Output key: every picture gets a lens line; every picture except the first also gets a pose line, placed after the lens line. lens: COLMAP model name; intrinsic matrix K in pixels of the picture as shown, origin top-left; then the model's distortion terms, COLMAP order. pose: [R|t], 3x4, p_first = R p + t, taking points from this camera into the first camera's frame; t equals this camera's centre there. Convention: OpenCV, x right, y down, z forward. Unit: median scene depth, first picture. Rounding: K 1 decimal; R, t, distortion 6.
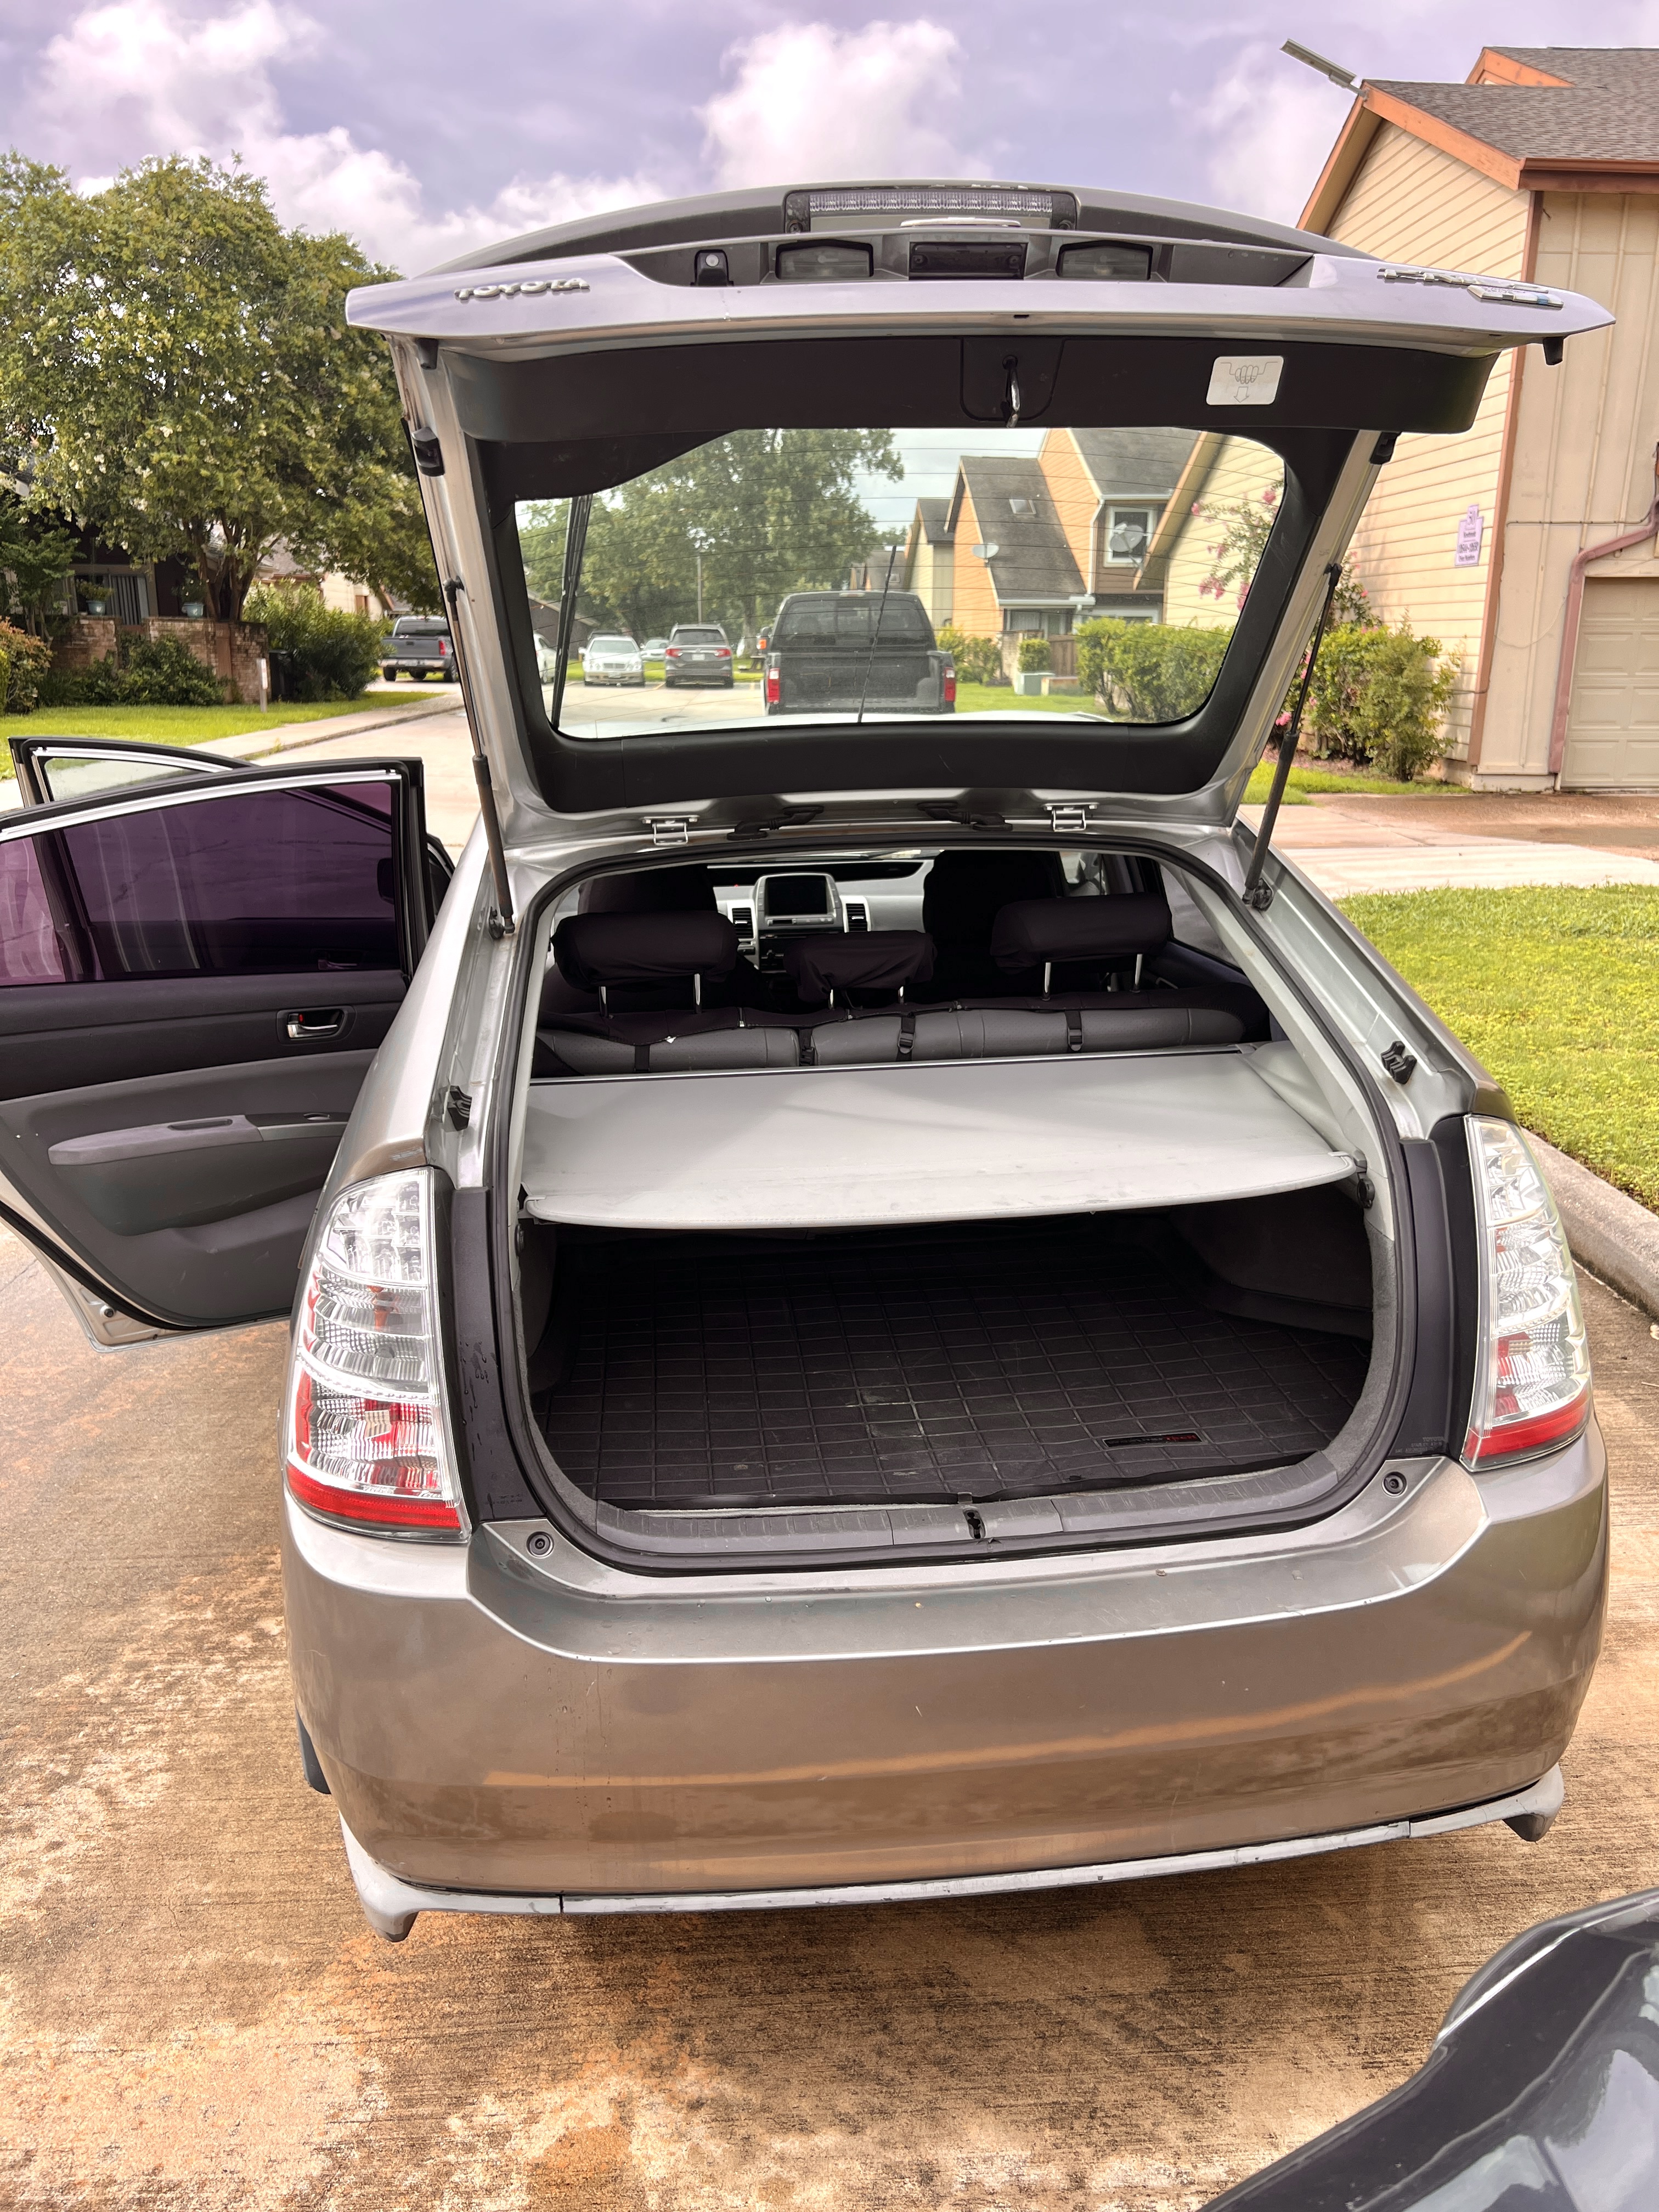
lens RADIAL K [[1673.0, 0, 827.6], [0, 1673.0, 1124.7], [0, 0, 1]] dist [0.039659, -0.046360]
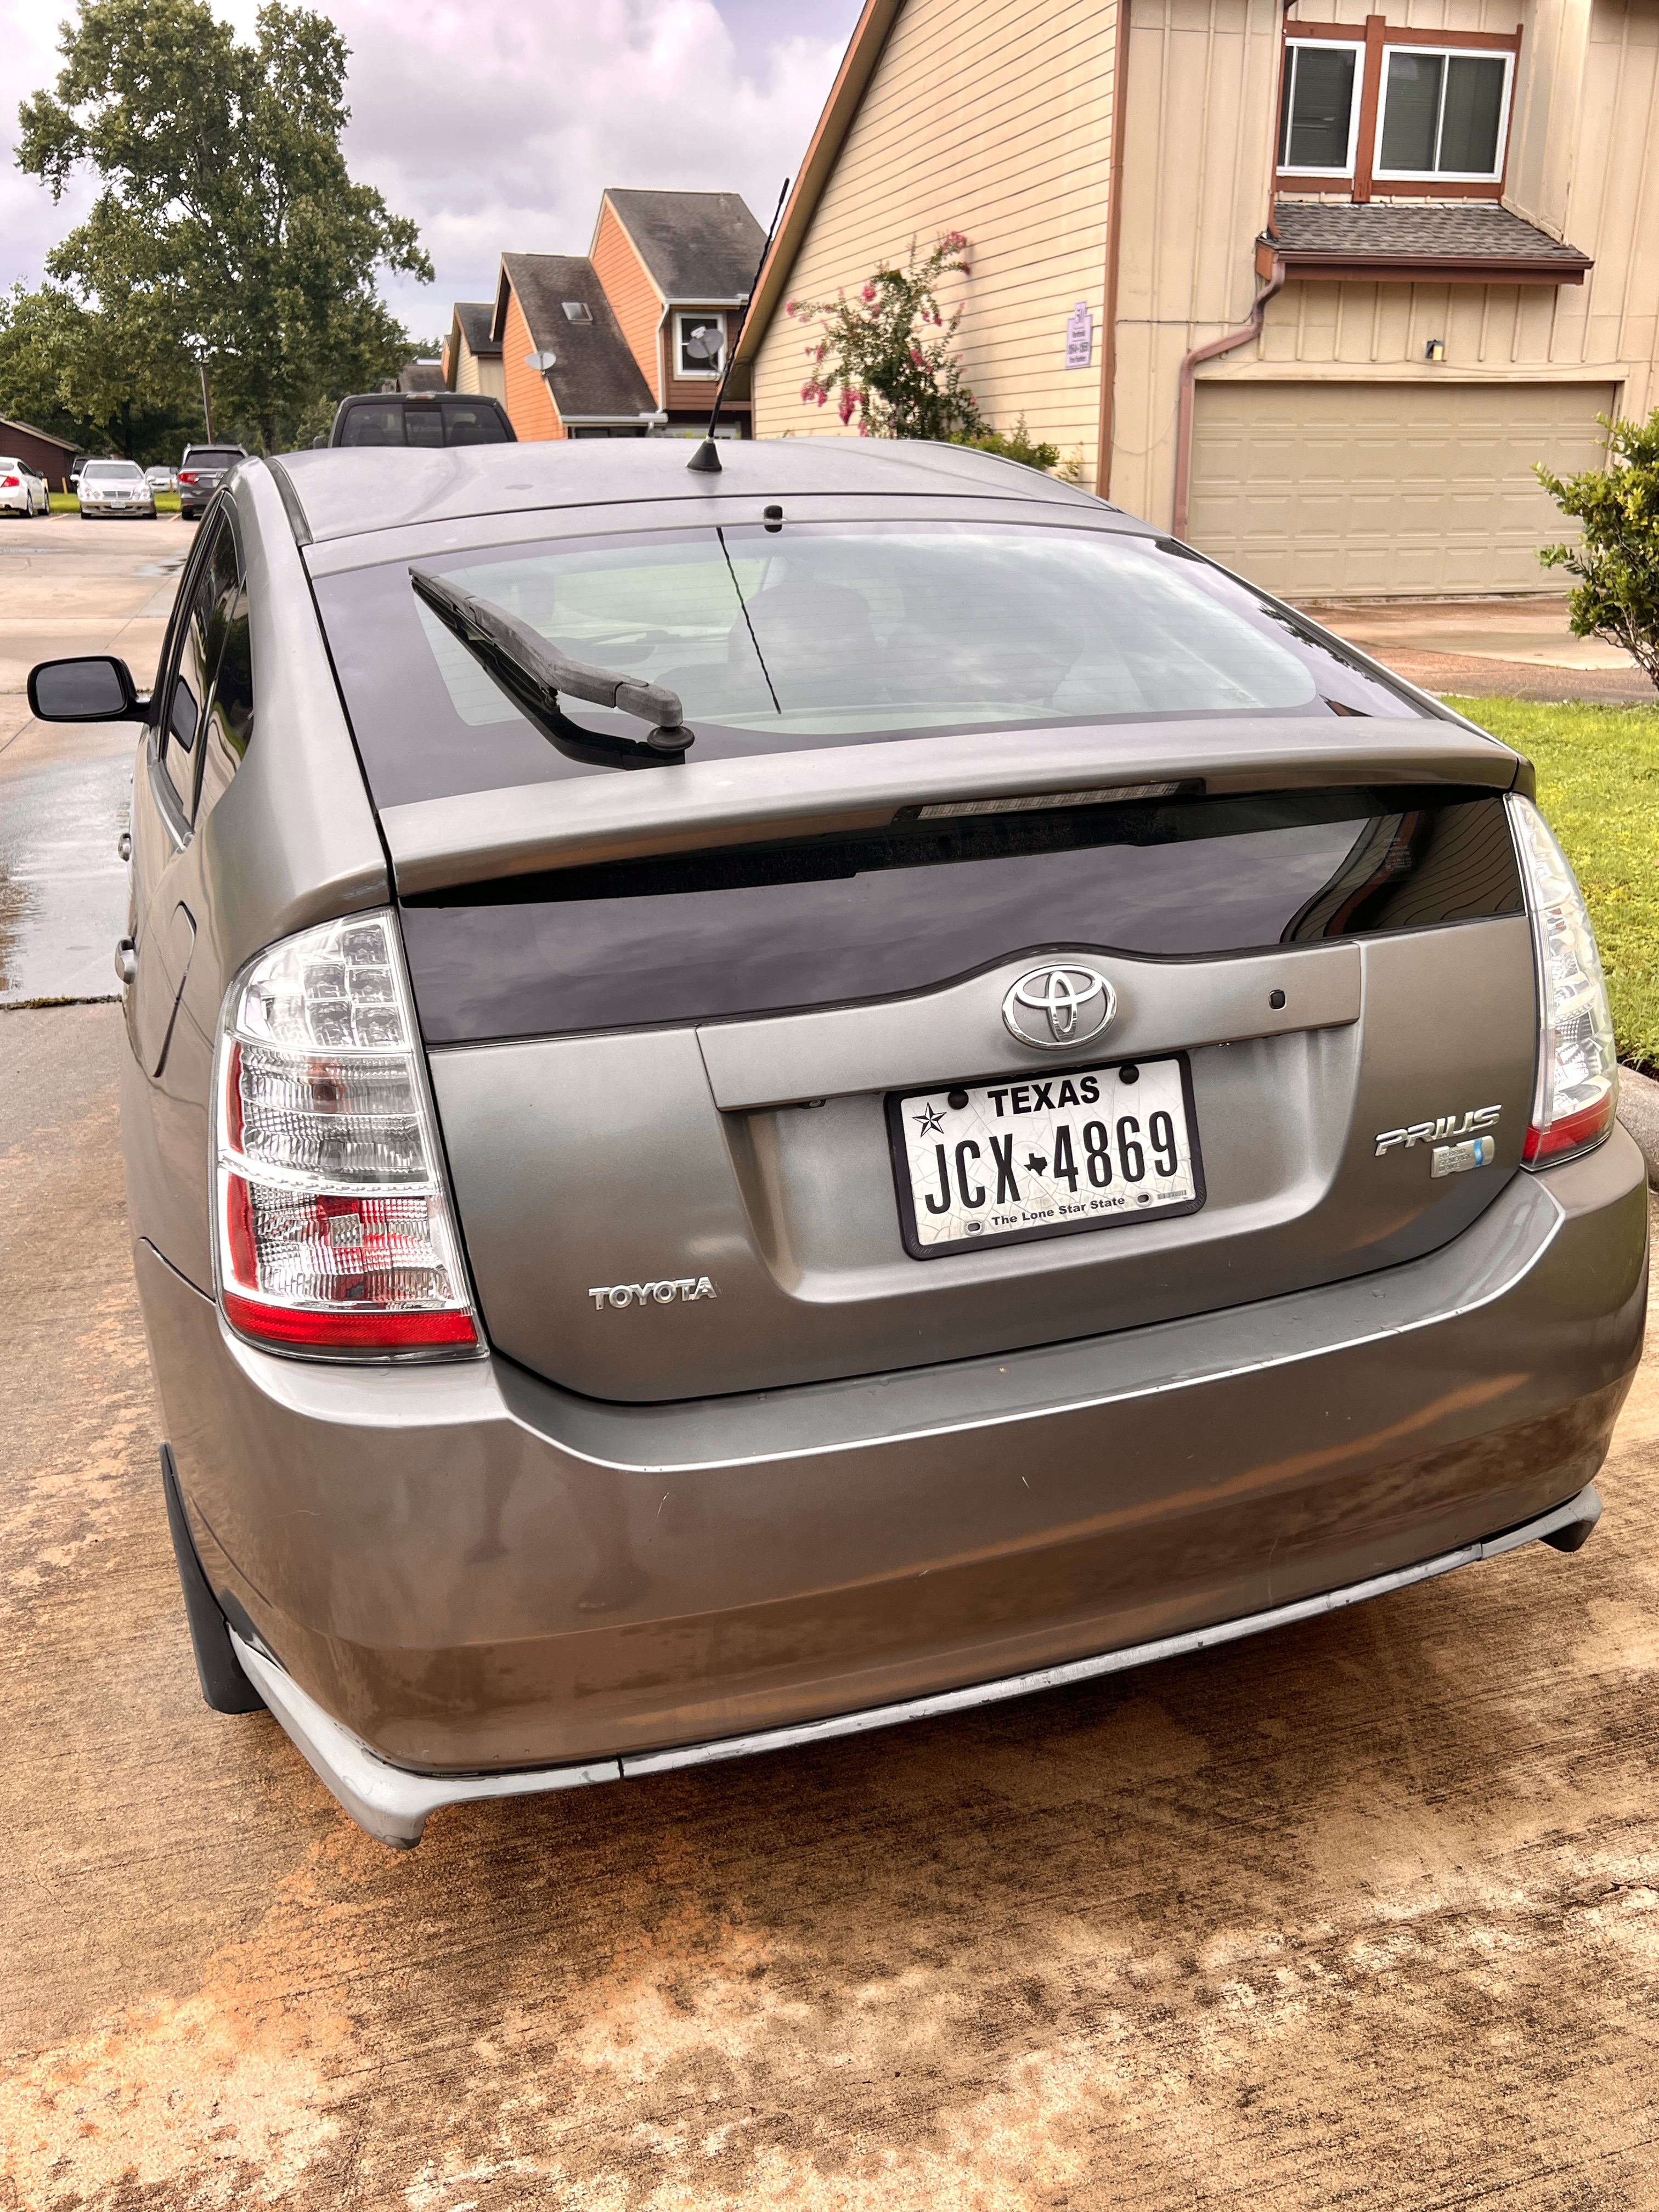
lens RADIAL K [[1808.4, 0, 825.5], [0, 1808.4, 1113.3], [0, 0, 1]] dist [0.032126, -0.032347]
pose [[0.971208, -0.086977, 0.221788, -0.026201], [0.073689, 0.994993, 0.067517, 0.008931], [-0.226550, -0.049229, 0.972755, 0.011046]]
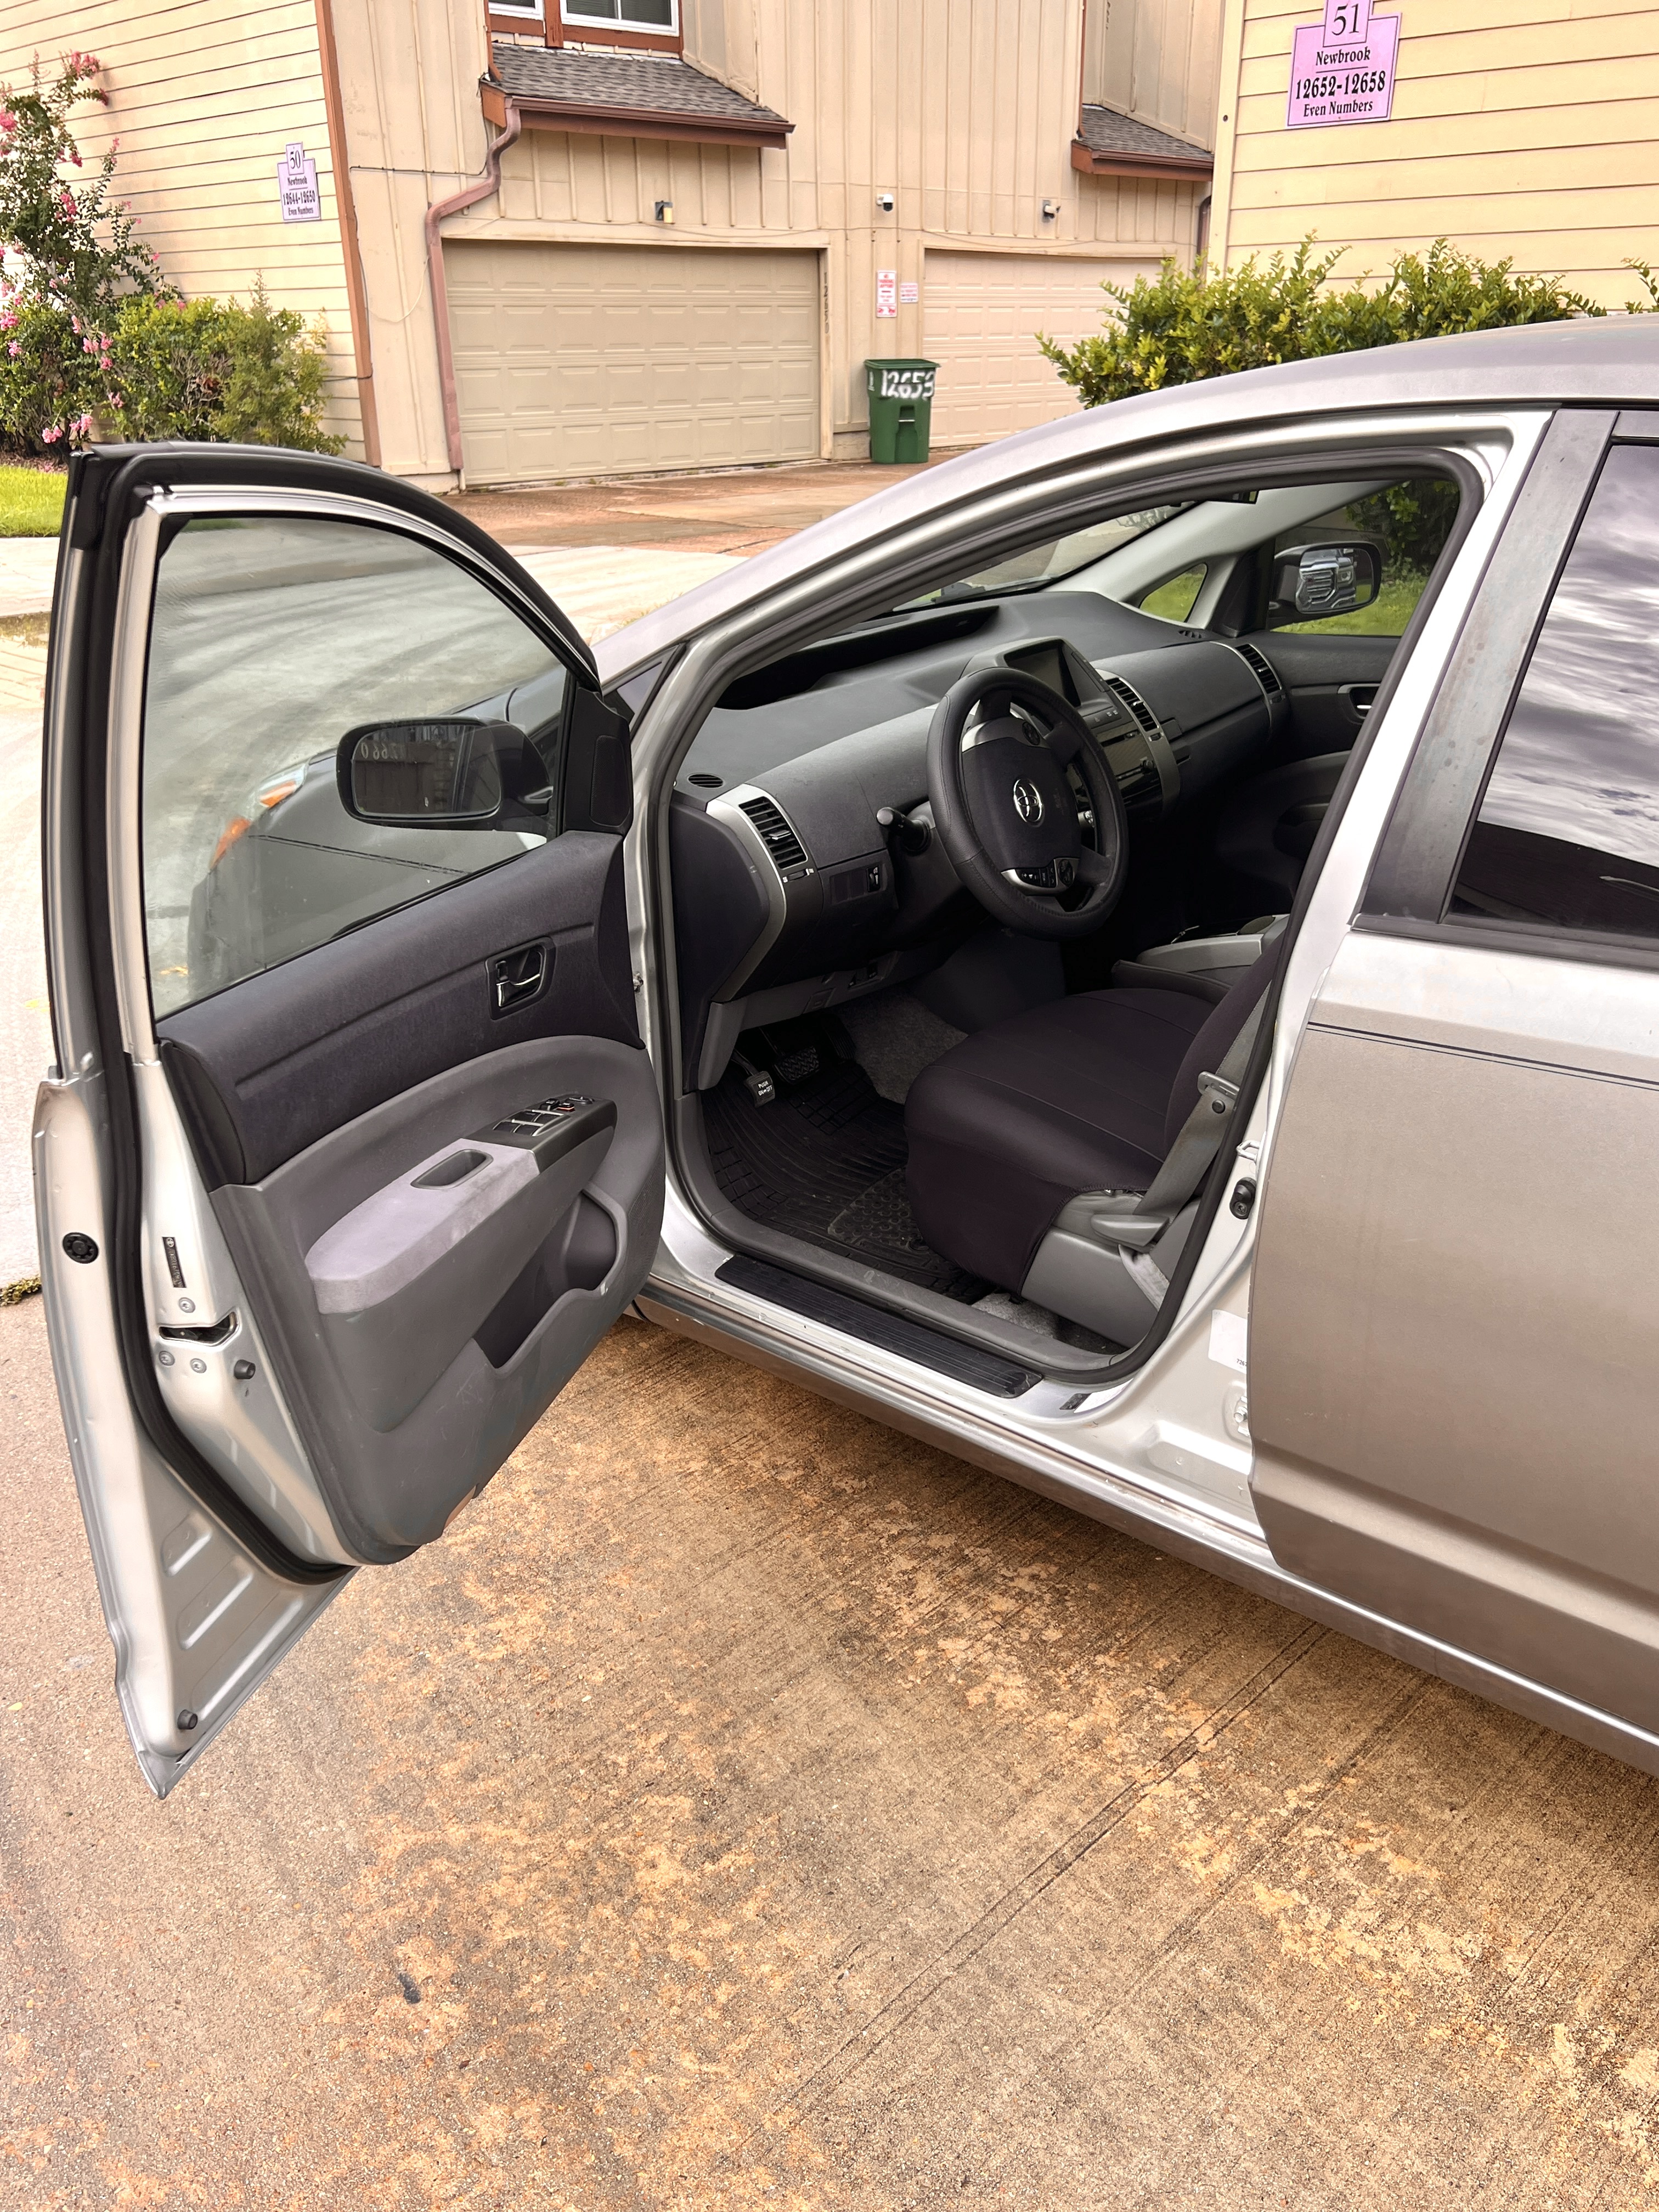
lens RADIAL K [[1808.4, 0, 812.9], [0, 1808.4, 1108.8], [0, 0, 1]] dist [0.032126, -0.032347]
pose [[0.723210, -0.283757, 0.629642, -0.141721], [0.205604, 0.958818, 0.195947, -0.037082], [-0.659314, -0.012254, 0.751768, 0.159445]]
